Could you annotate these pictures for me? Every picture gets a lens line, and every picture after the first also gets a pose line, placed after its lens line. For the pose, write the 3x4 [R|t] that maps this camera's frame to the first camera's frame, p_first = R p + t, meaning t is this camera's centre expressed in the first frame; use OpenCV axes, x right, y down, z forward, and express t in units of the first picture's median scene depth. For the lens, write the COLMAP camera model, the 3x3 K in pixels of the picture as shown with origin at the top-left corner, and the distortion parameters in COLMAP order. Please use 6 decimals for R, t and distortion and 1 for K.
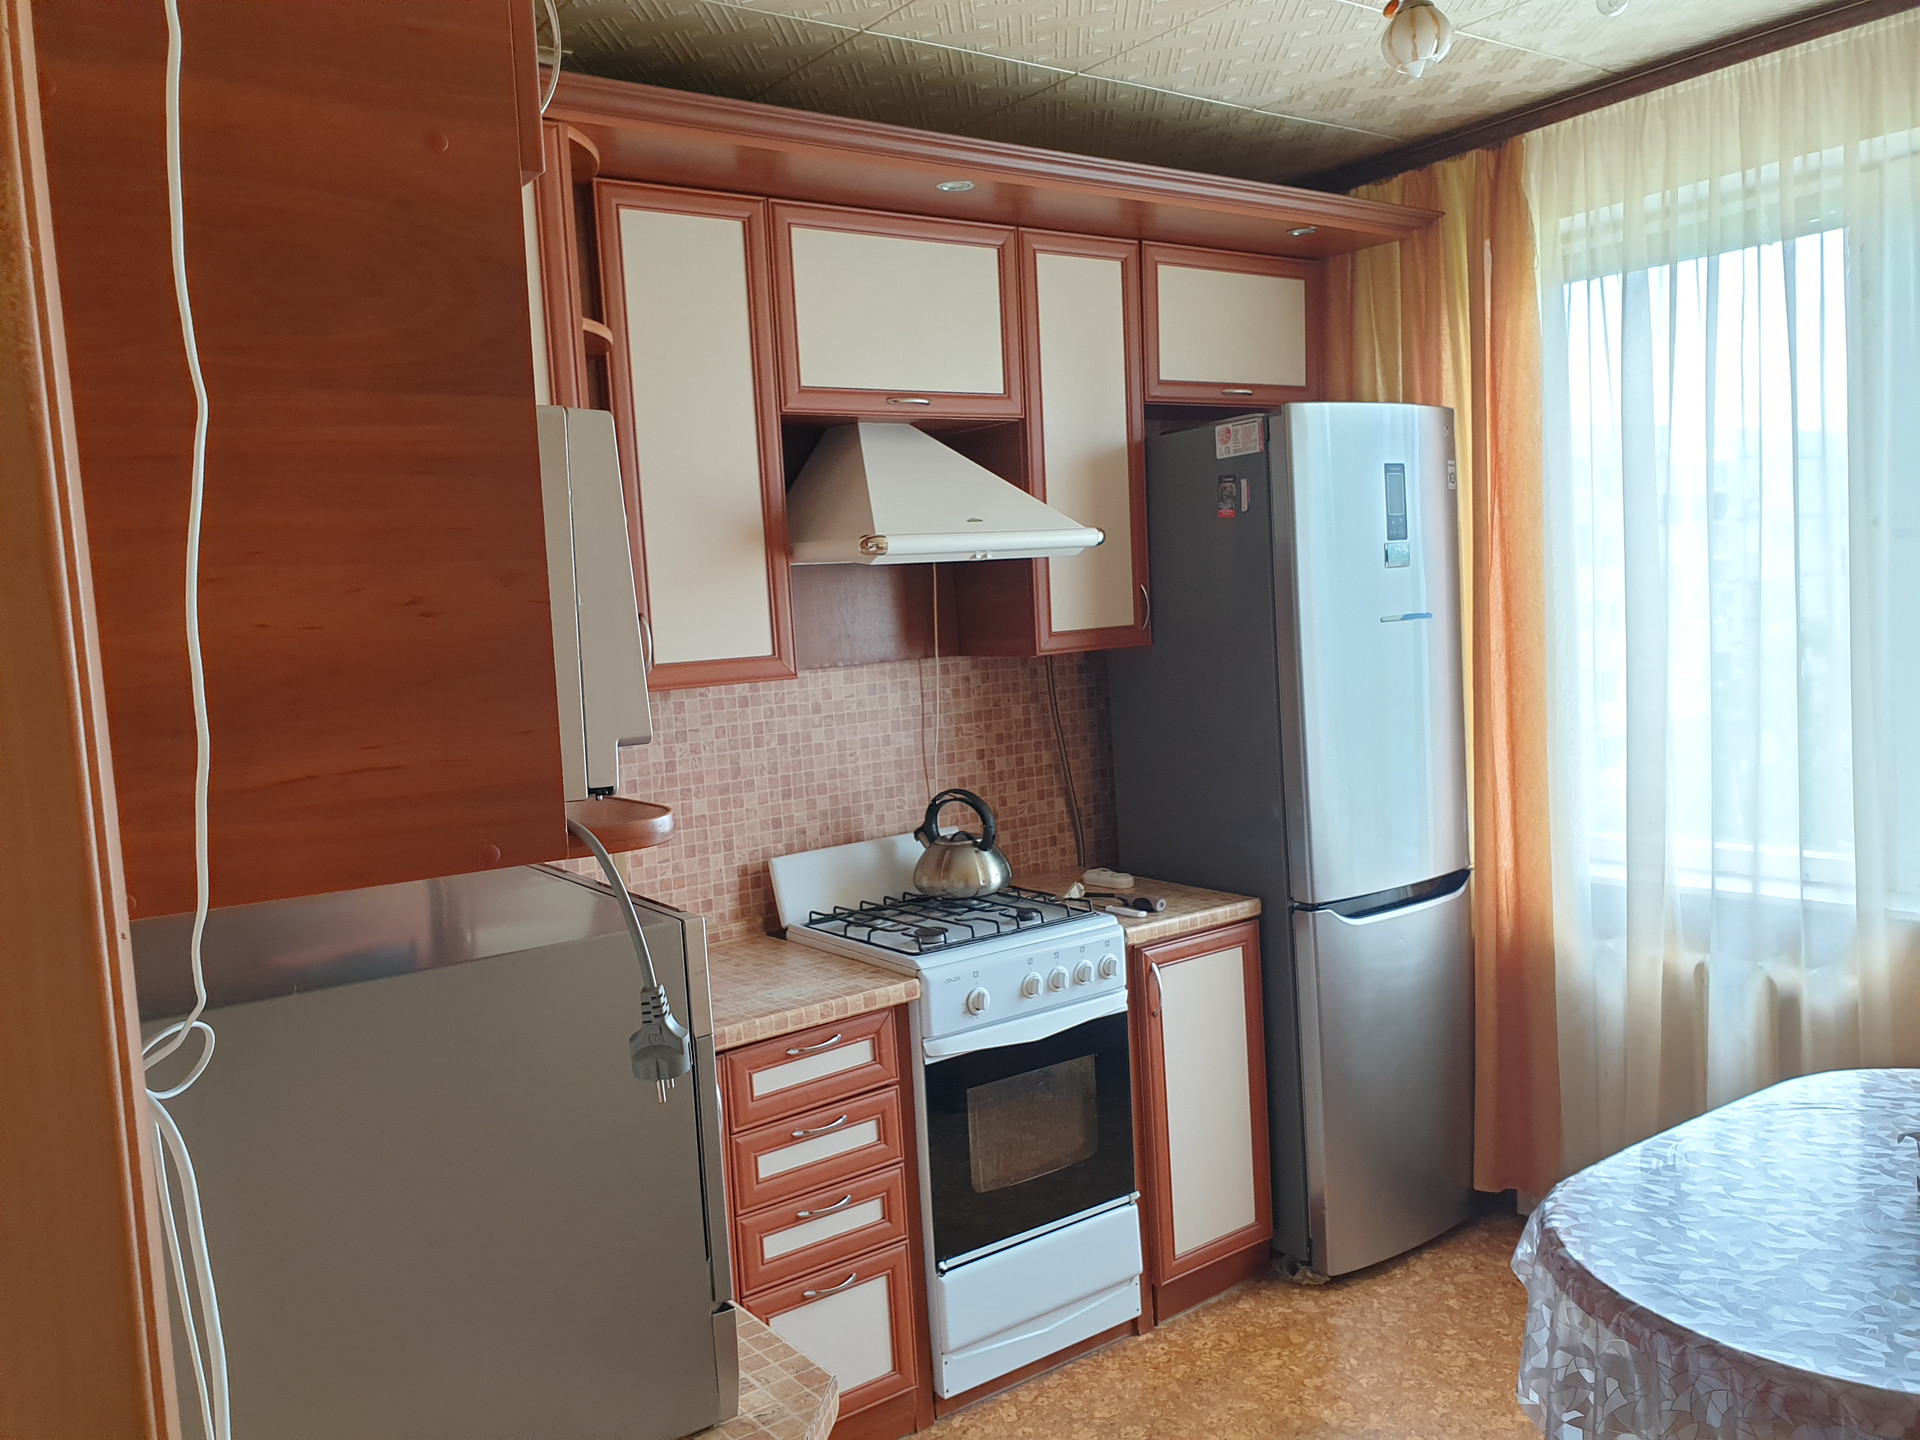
lens RADIAL K [[1513.2, 0, 950.6], [0, 1513.2, 724.5], [0, 0, 1]] dist [0.028210, -0.014791]
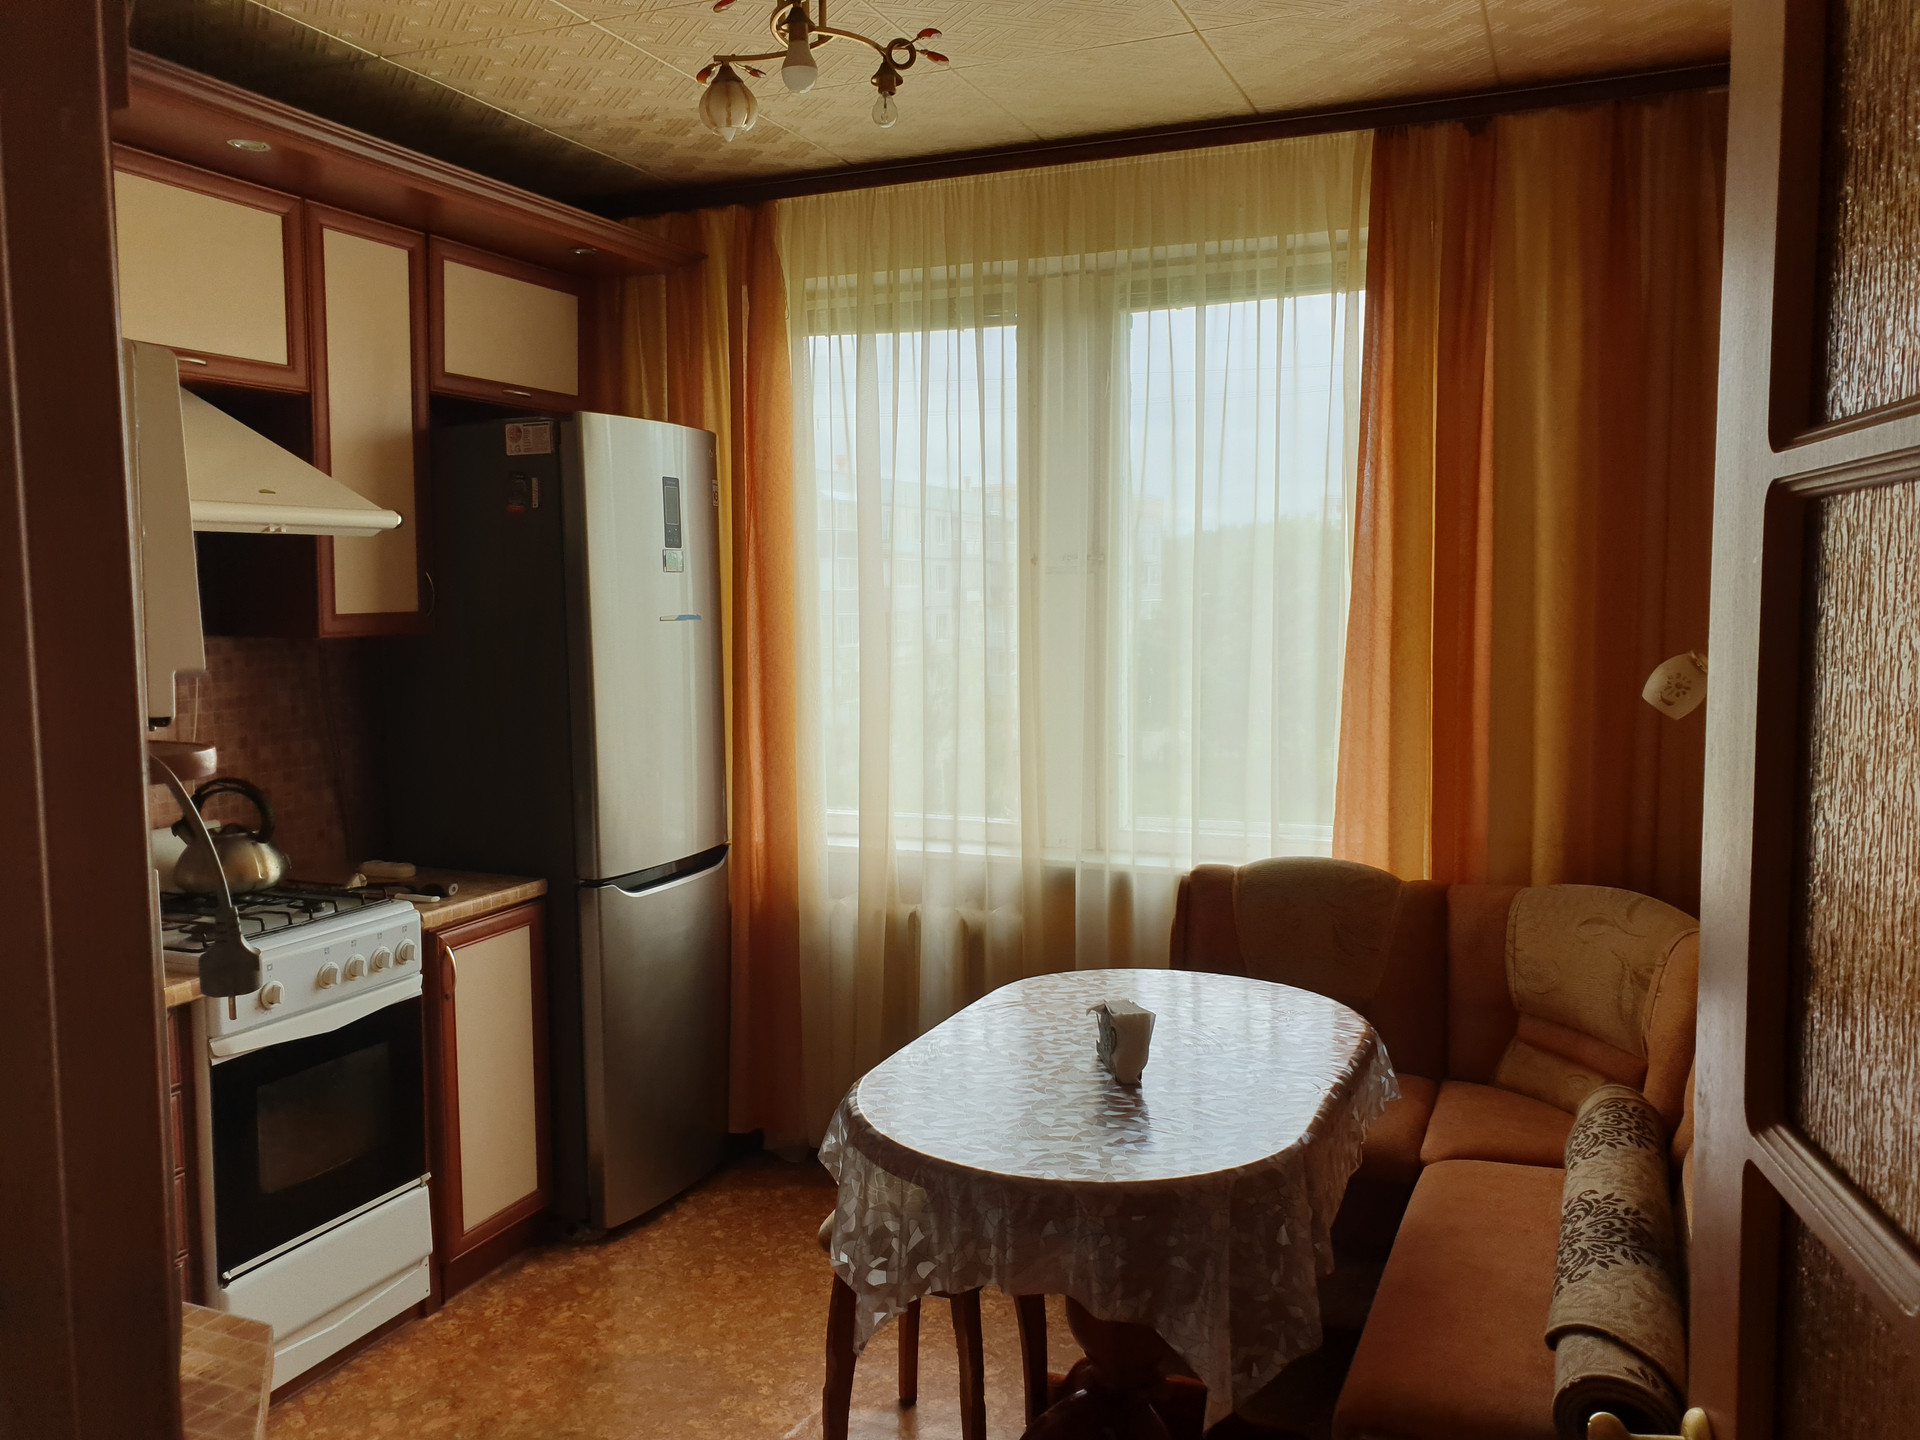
lens RADIAL K [[1513.2, 0, 958.6], [0, 1513.2, 721.4], [0, 0, 1]] dist [0.028210, -0.014791]
pose [[0.857936, 0.007403, 0.513704, -0.094647], [-0.001994, 0.999937, -0.011079, 0.017544], [-0.513753, 0.008481, 0.857896, -0.048447]]
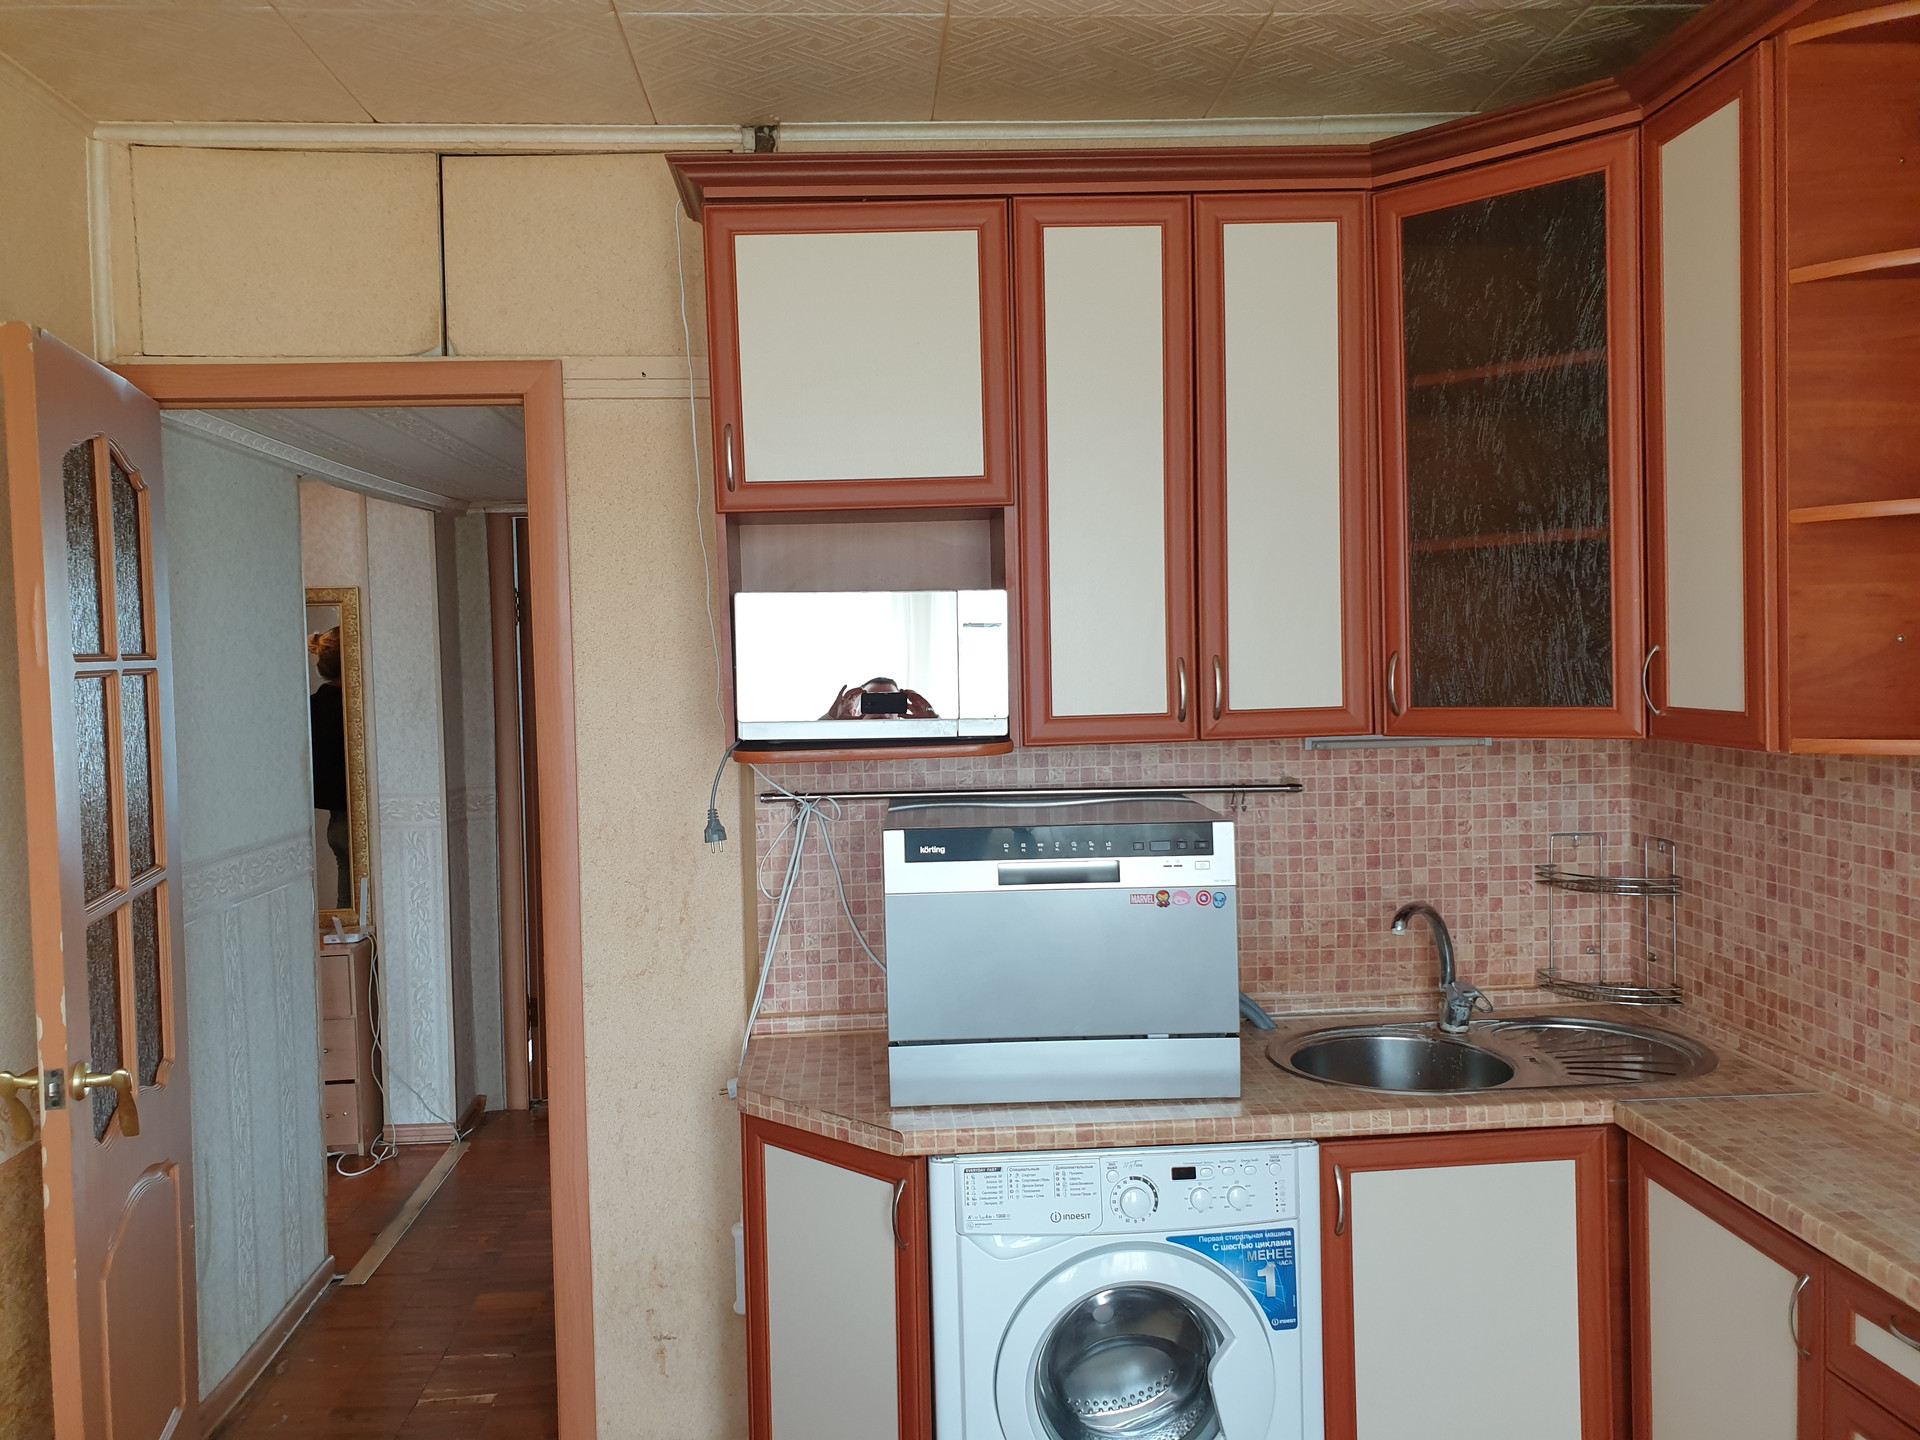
lens RADIAL K [[1513.2, 0, 959.8], [0, 1513.2, 701.2], [0, 0, 1]] dist [0.028210, -0.014791]
pose [[0.821679, 0.052245, -0.567550, 0.494533], [-0.069362, 0.997555, -0.008591, -0.059320], [0.565714, 0.046426, 0.823294, 0.351583]]
